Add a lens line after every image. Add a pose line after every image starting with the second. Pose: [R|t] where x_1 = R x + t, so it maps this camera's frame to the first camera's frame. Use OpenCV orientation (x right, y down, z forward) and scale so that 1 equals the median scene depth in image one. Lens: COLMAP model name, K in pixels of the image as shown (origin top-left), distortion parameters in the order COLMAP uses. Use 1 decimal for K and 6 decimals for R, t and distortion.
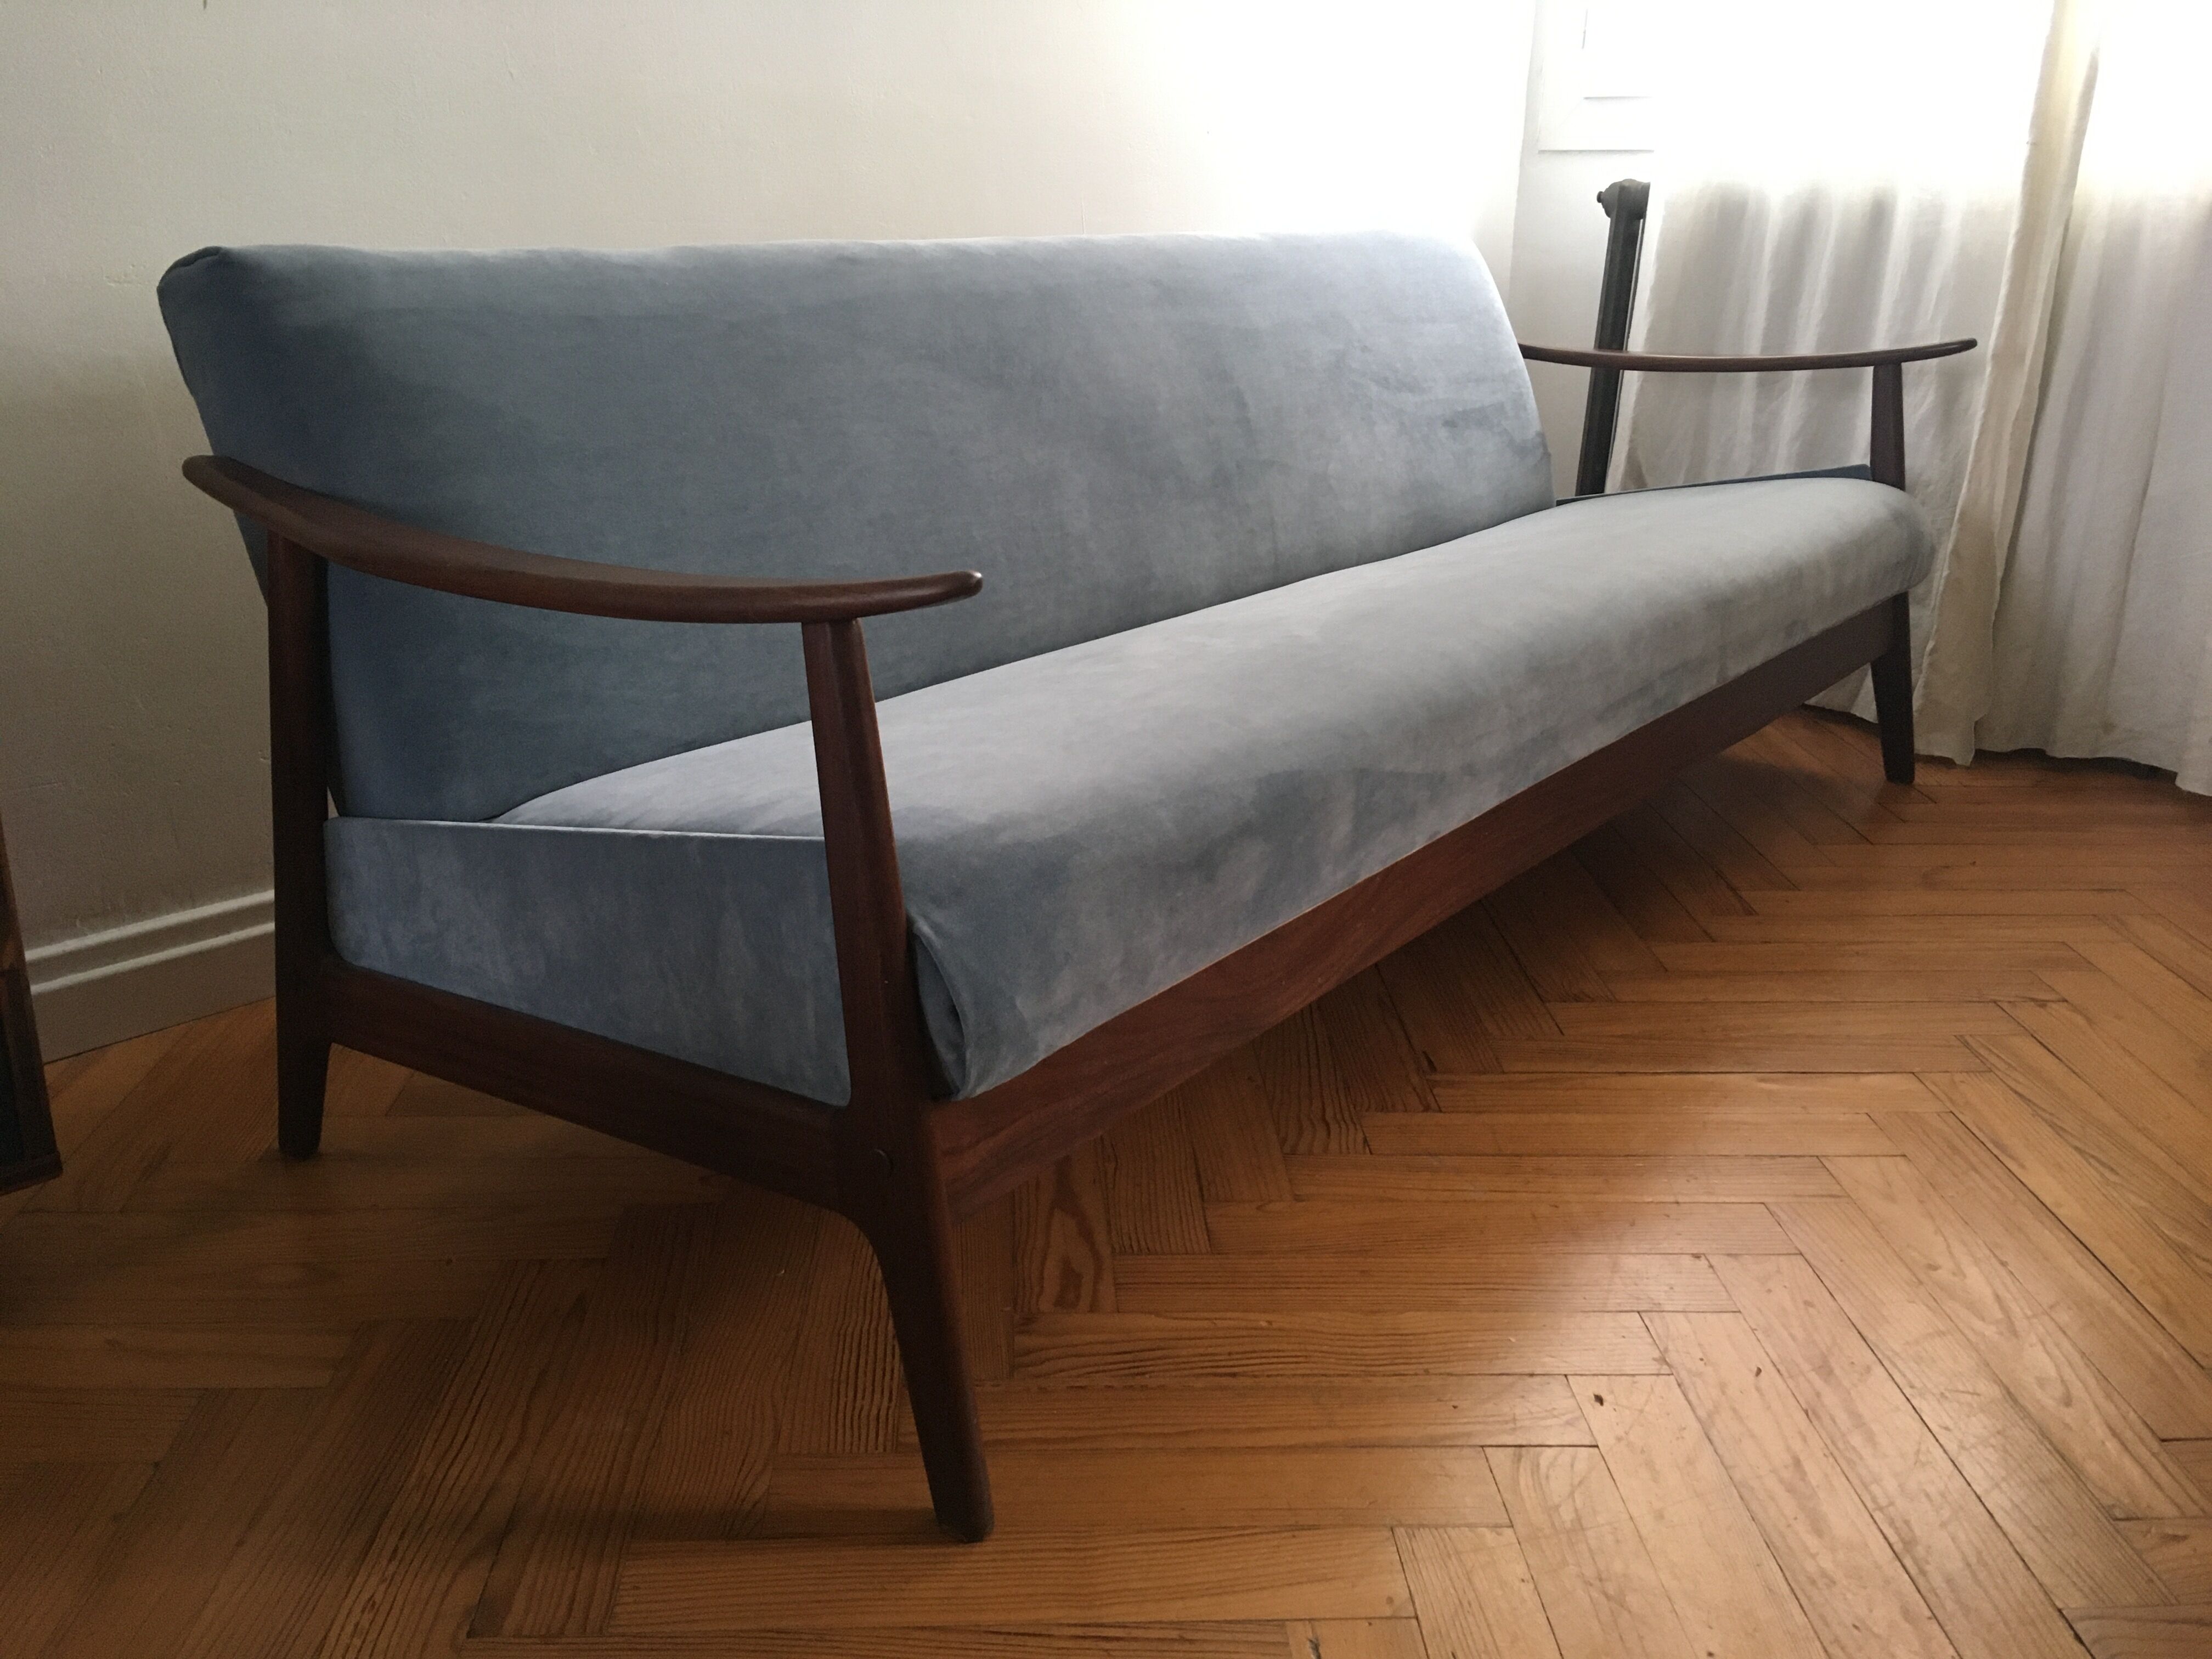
lens RADIAL K [[1856.6, 0, 1106.0], [0, 1856.6, 829.5], [0, 0, 1]] dist [0.083505, -0.000724]
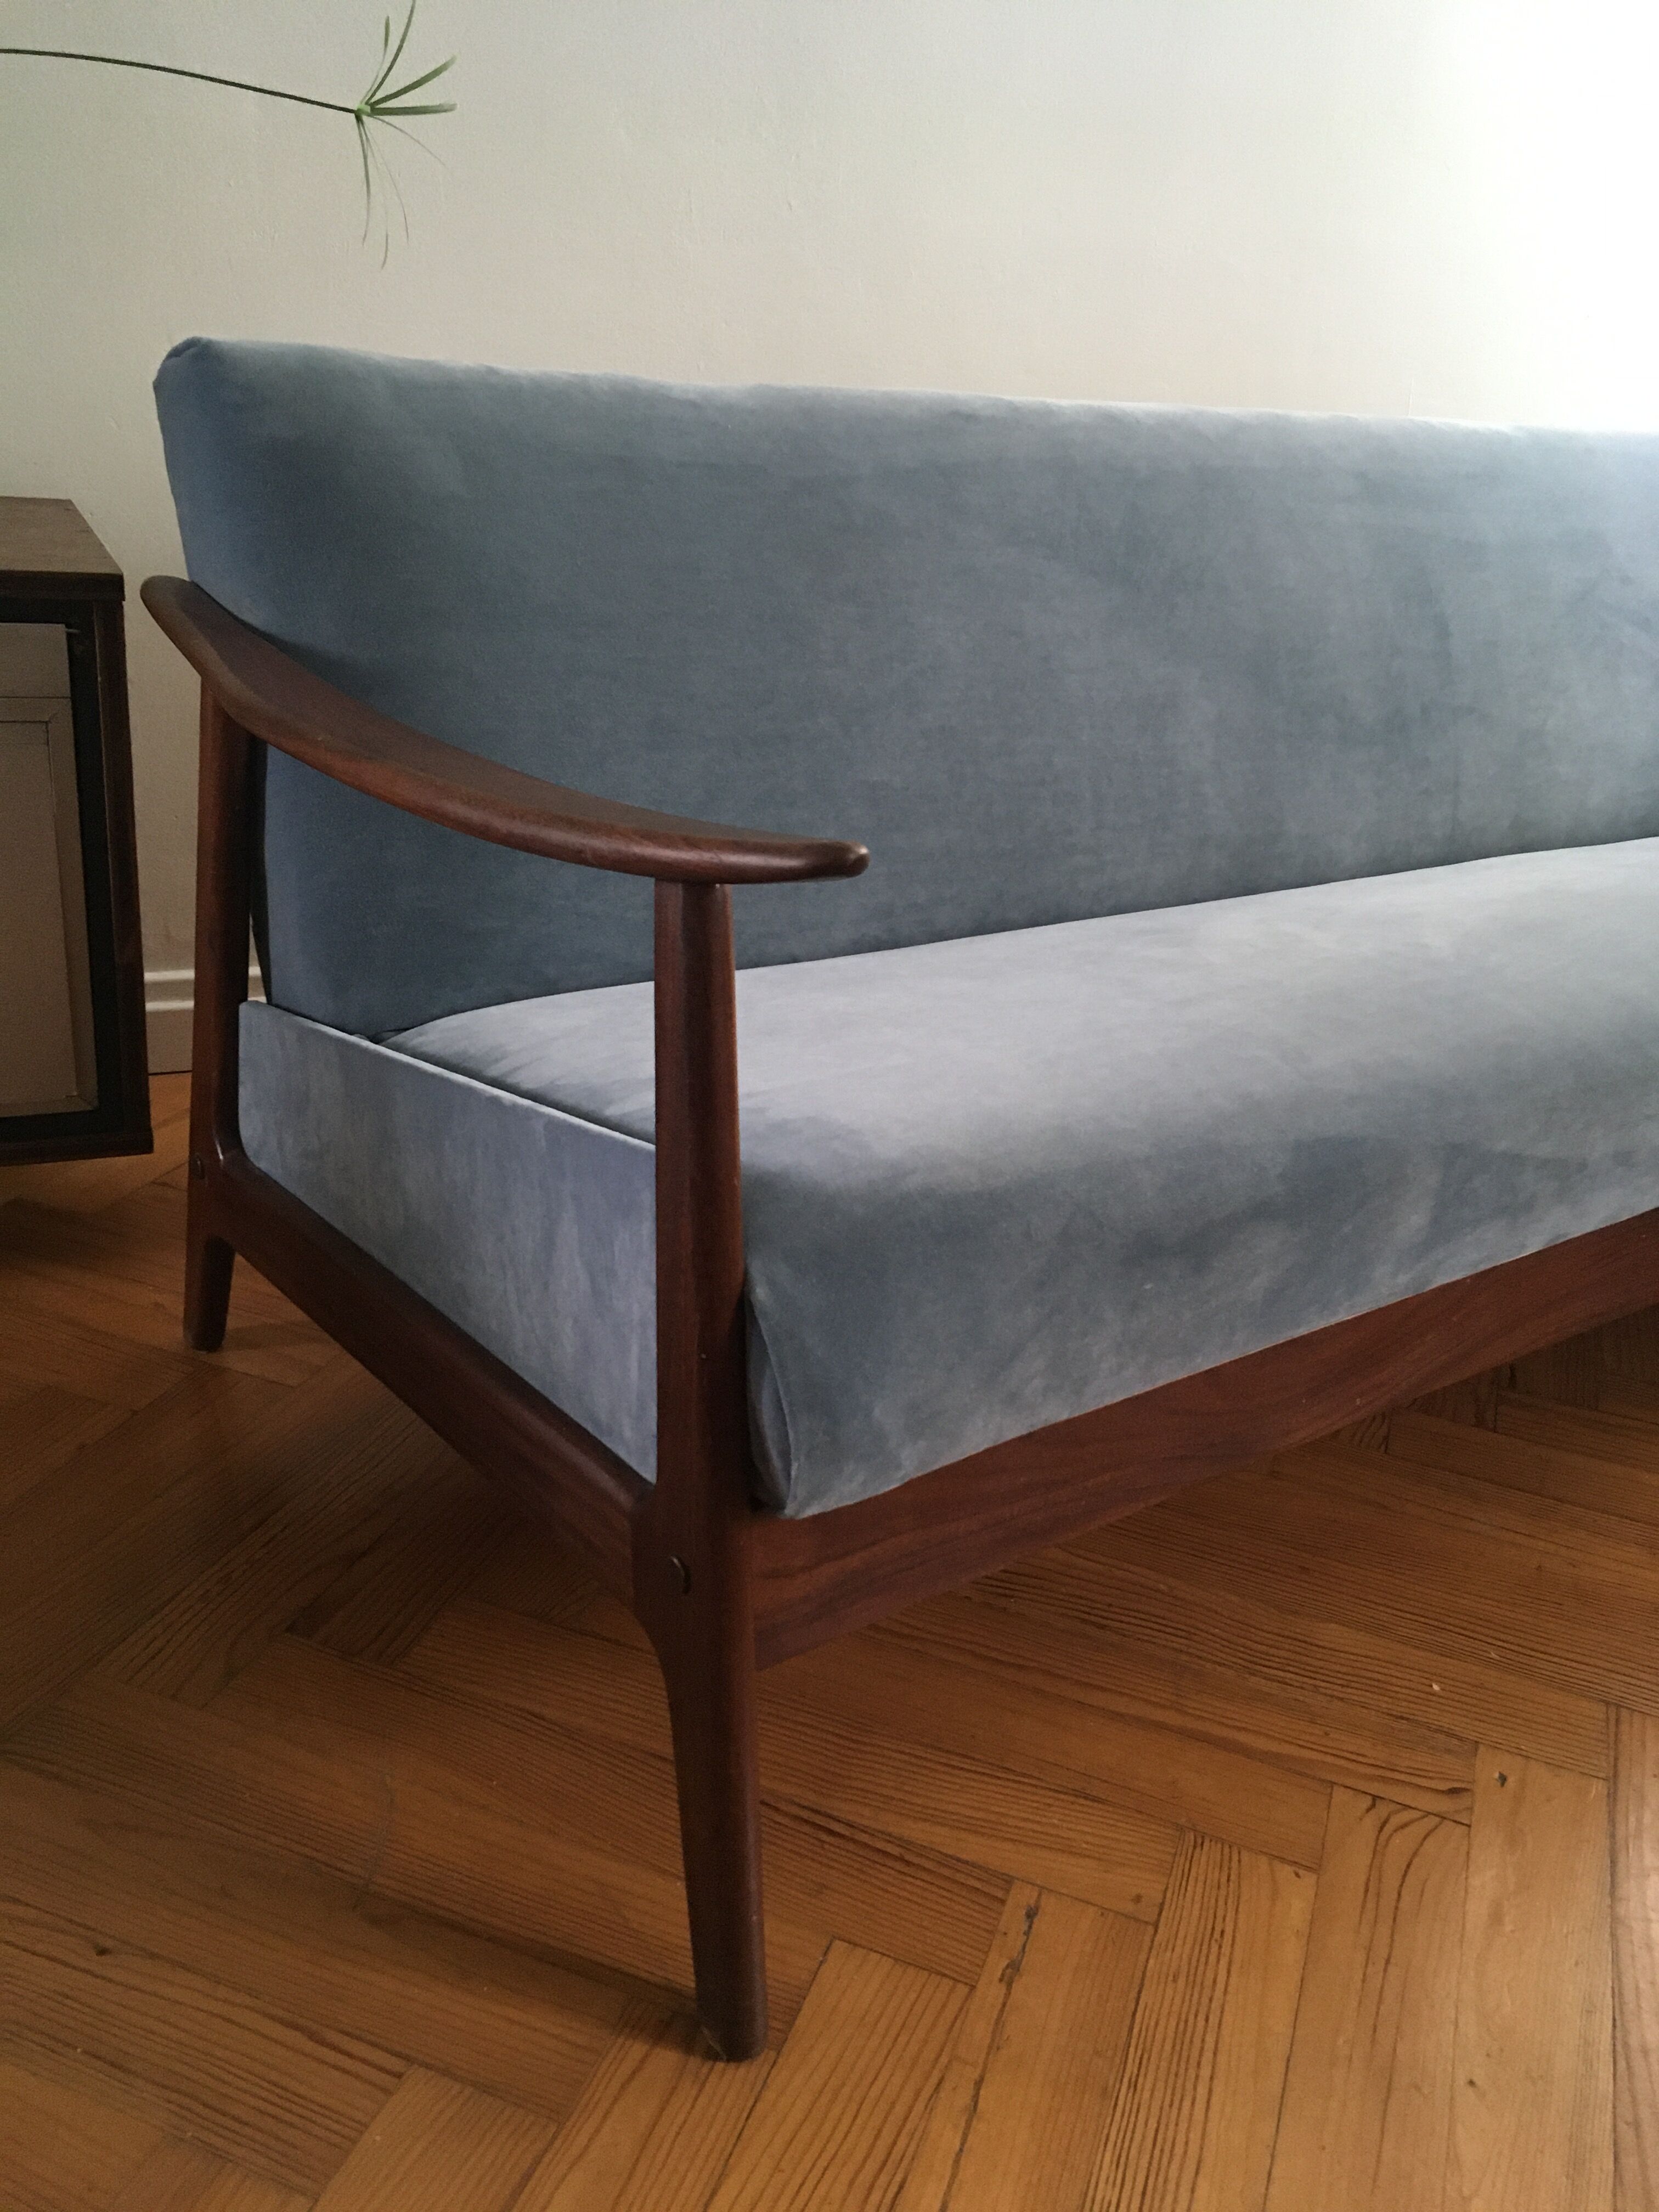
lens RADIAL K [[1870.9, 0, 829.5], [0, 1870.9, 1106.0], [0, 0, 1]] dist [0.131309, -0.221928]
pose [[0.957544, 0.165913, -0.235760, 0.070797], [-0.155204, 0.985845, 0.063411, -0.055723], [0.242943, -0.024128, 0.969740, 0.195957]]
